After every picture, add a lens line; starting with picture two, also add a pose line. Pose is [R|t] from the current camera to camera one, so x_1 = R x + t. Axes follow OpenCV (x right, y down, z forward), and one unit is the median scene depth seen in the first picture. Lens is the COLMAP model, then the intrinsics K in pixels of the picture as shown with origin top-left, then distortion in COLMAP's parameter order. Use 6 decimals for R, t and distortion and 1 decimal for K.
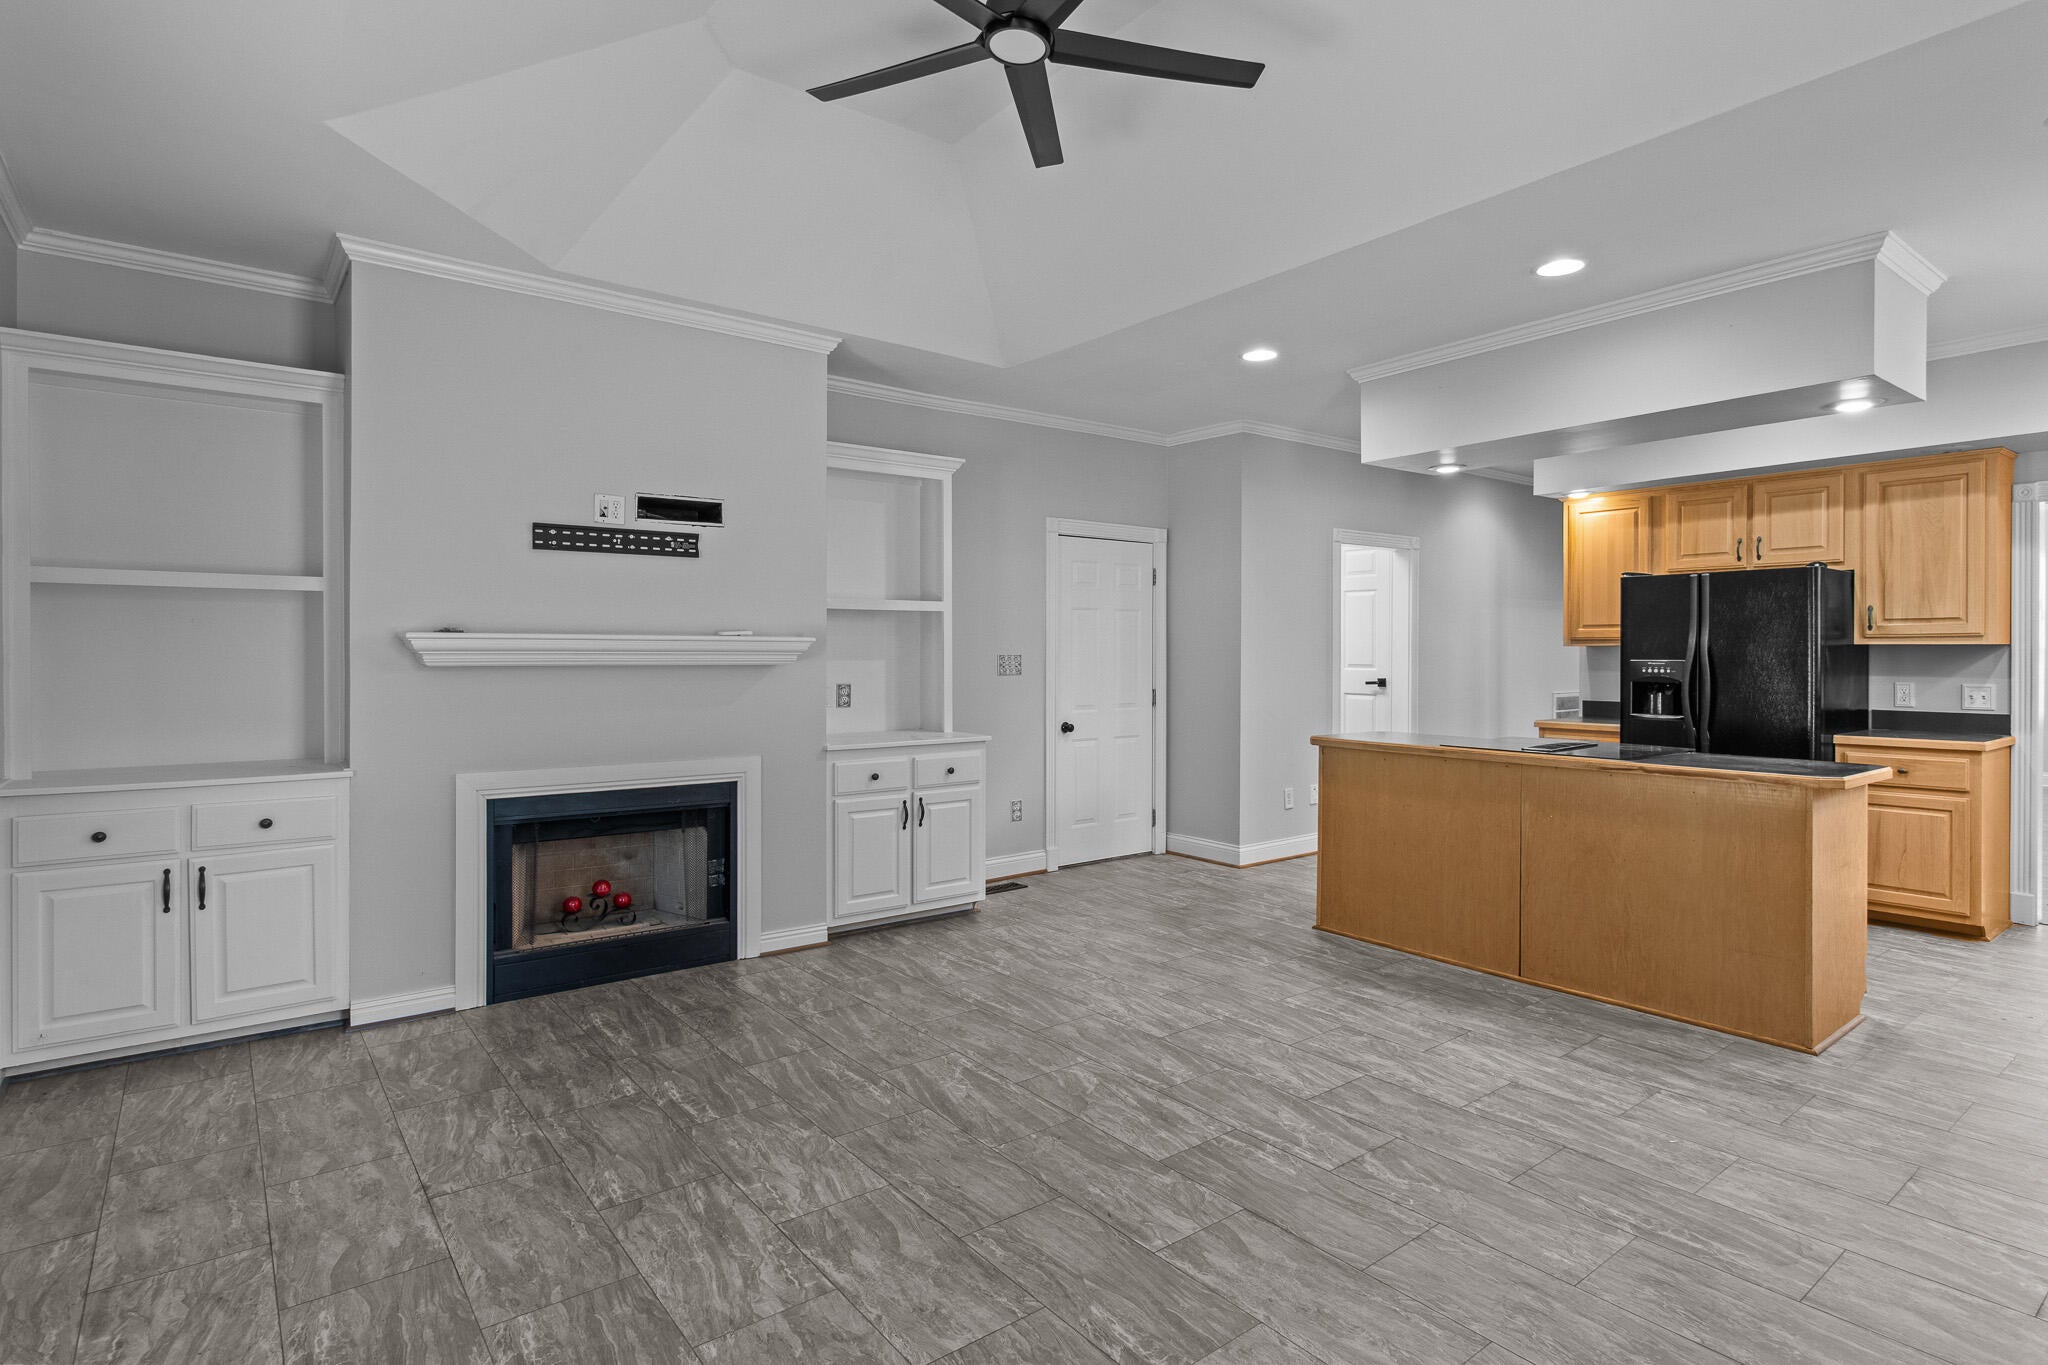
lens RADIAL K [[1048.9, 0, 1029.1], [0, 1048.9, 654.9], [0, 0, 1]] dist [0.001226, -0.000452]
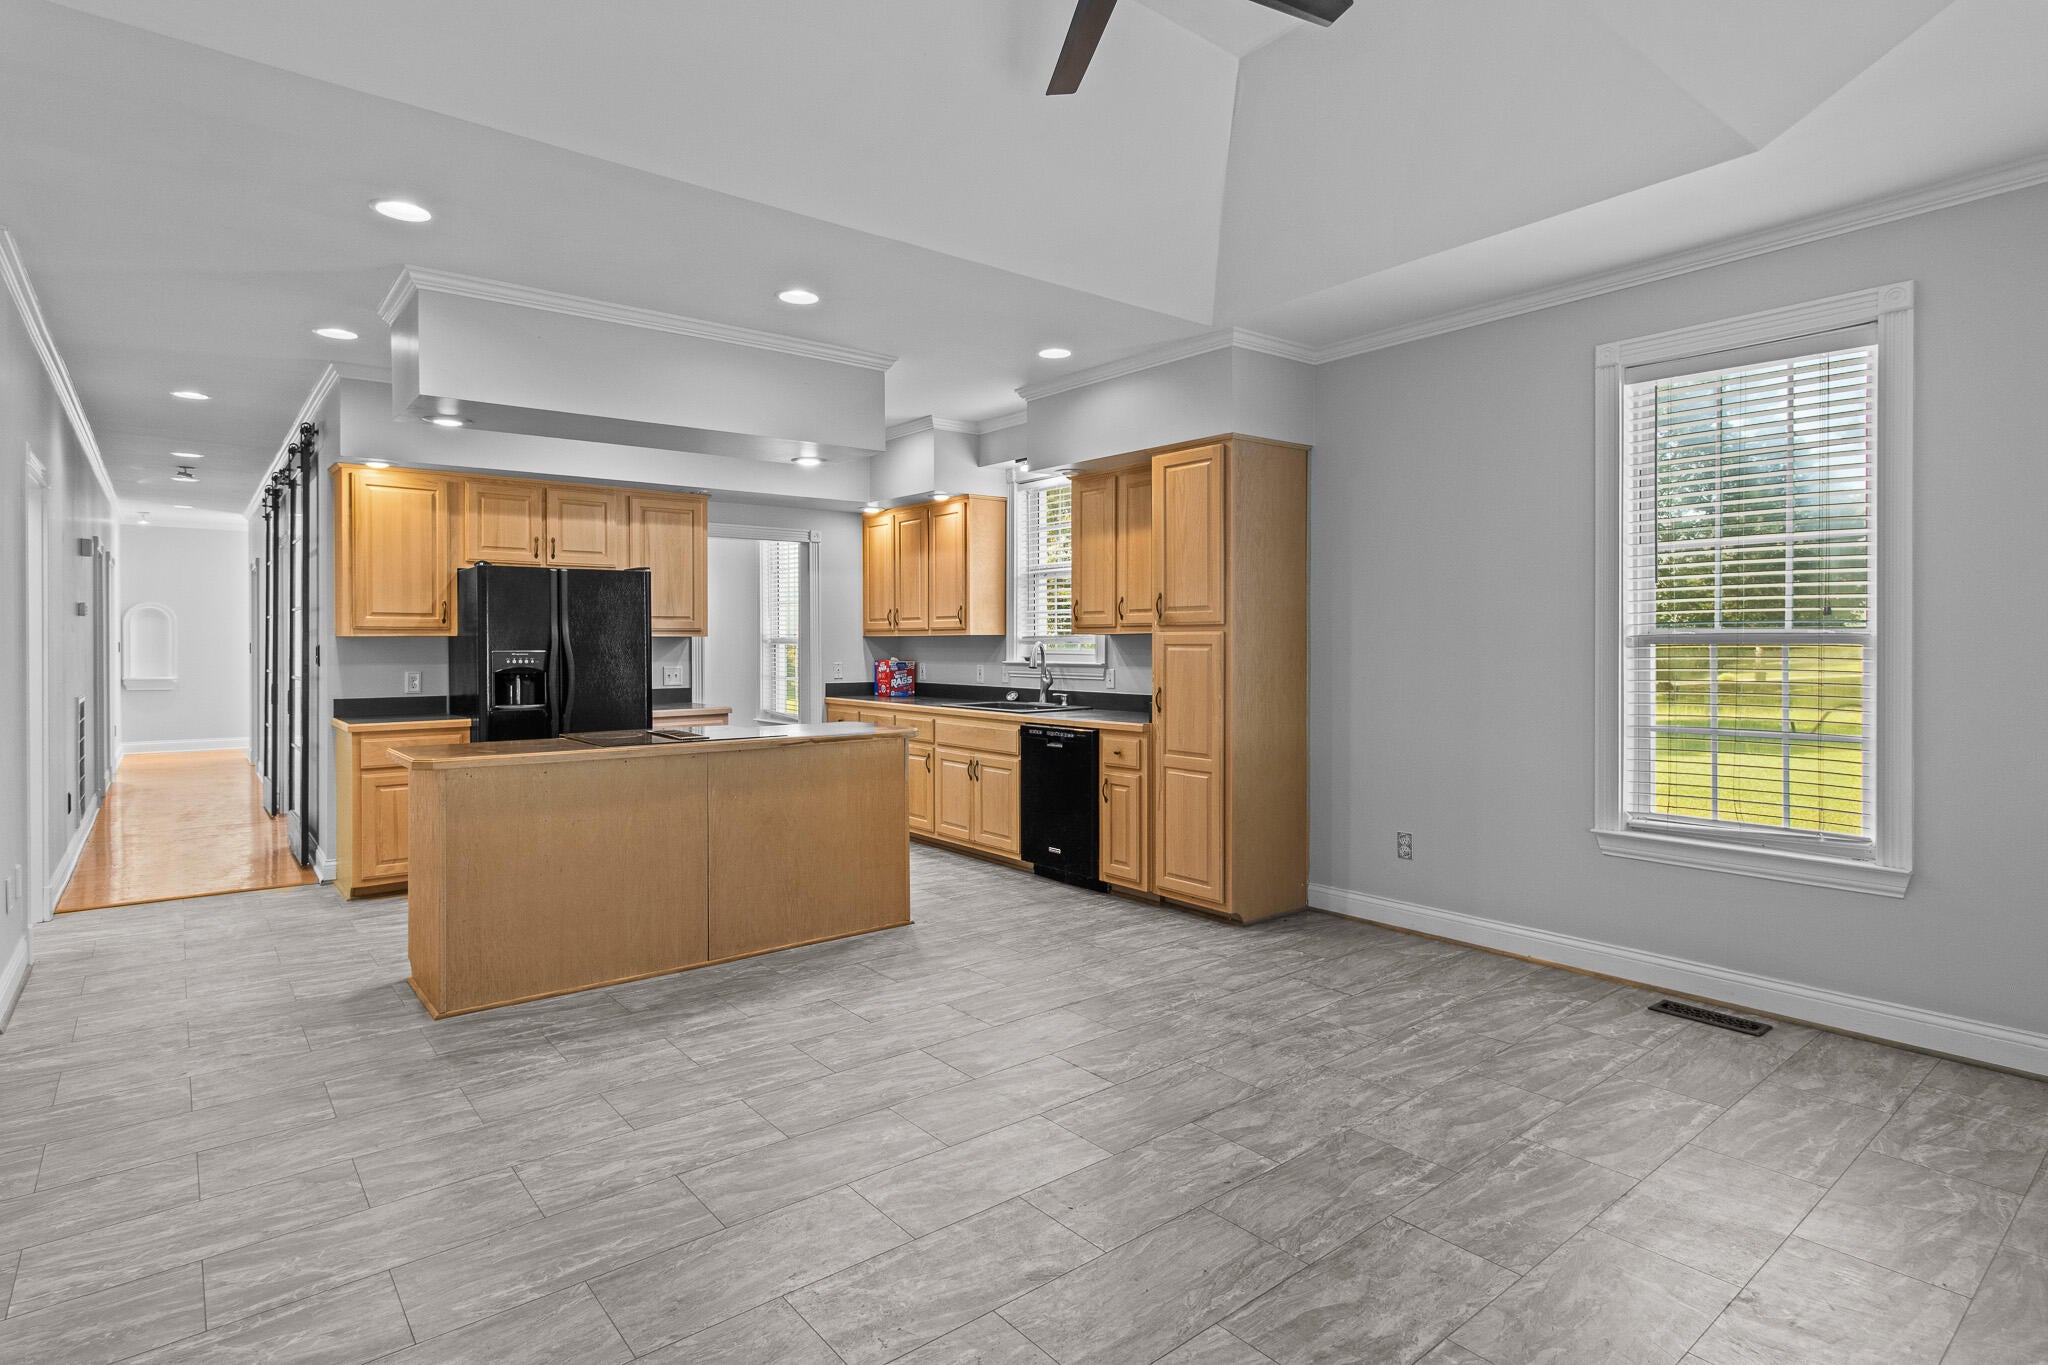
lens RADIAL K [[1048.9, 0, 1029.1], [0, 1048.9, 654.9], [0, 0, 1]] dist [0.001226, -0.000452]
pose [[-0.023764, -0.013448, 0.999627, -0.564633], [0.004726, 0.999897, 0.013564, -0.003588], [-0.999706, 0.005047, -0.023698, 0.721363]]
